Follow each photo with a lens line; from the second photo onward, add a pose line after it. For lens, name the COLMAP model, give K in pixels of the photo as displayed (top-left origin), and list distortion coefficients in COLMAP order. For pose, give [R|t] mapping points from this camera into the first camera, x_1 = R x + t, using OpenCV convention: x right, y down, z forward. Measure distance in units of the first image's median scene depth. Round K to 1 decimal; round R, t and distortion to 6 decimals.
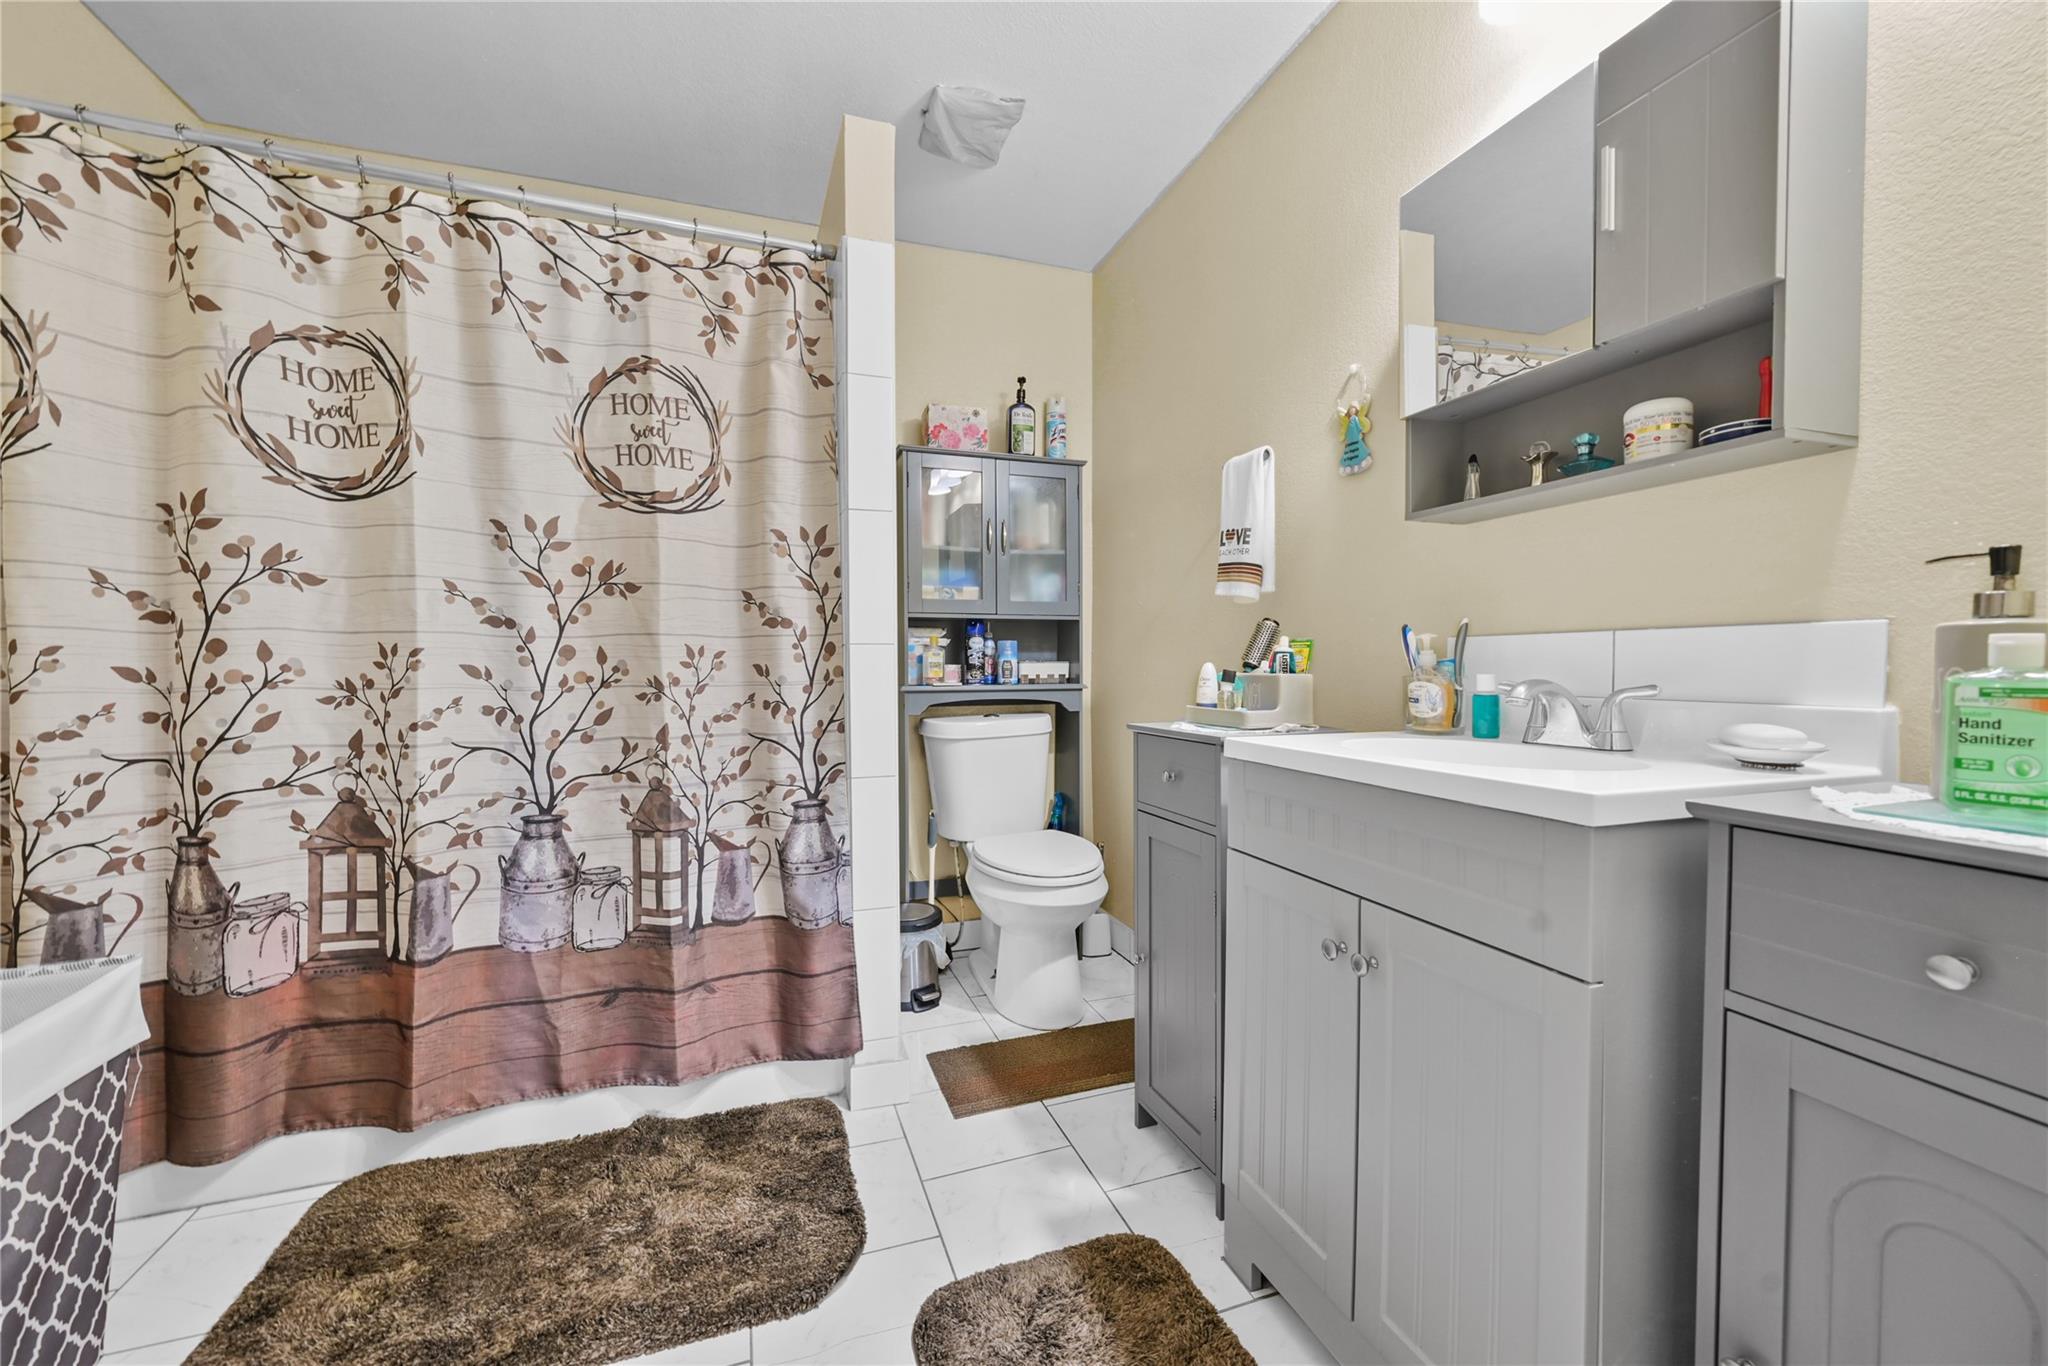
lens RADIAL K [[814.6, 0, 1058.0], [0, 814.6, 716.5], [0, 0, 1]] dist [0.000767, 0.000180]
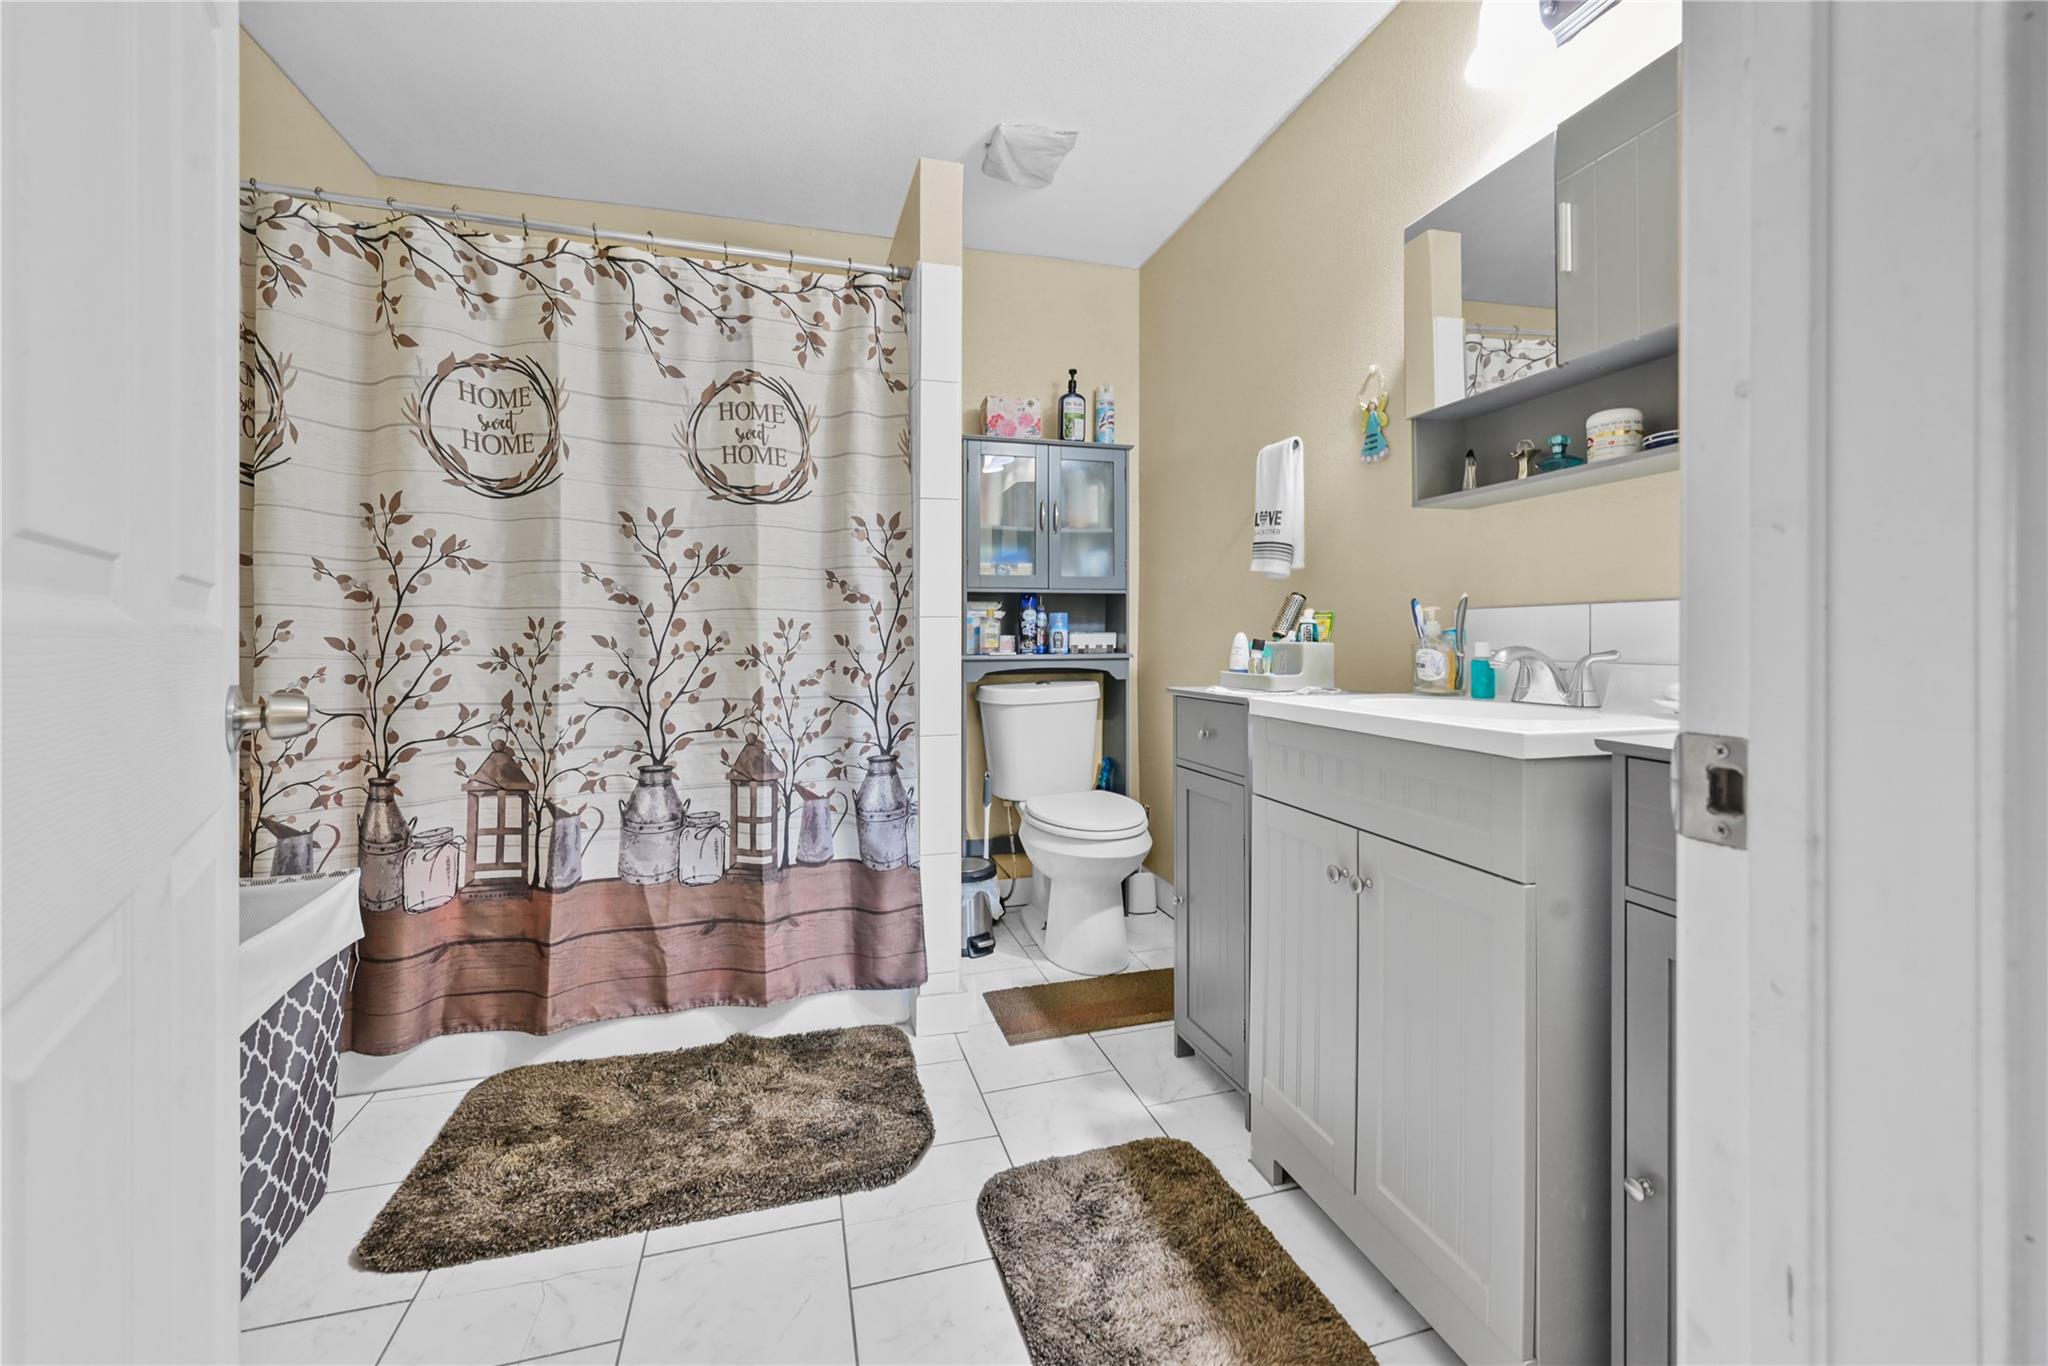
lens RADIAL K [[826.8, 0, 1019.8], [0, 826.8, 661.5], [0, 0, 1]] dist [-0.001402, -0.000119]
pose [[0.994400, 0.002907, -0.105639, 0.003165], [-0.006441, 0.999430, -0.033132, 0.009504], [0.105483, 0.033626, 0.993852, -0.116185]]
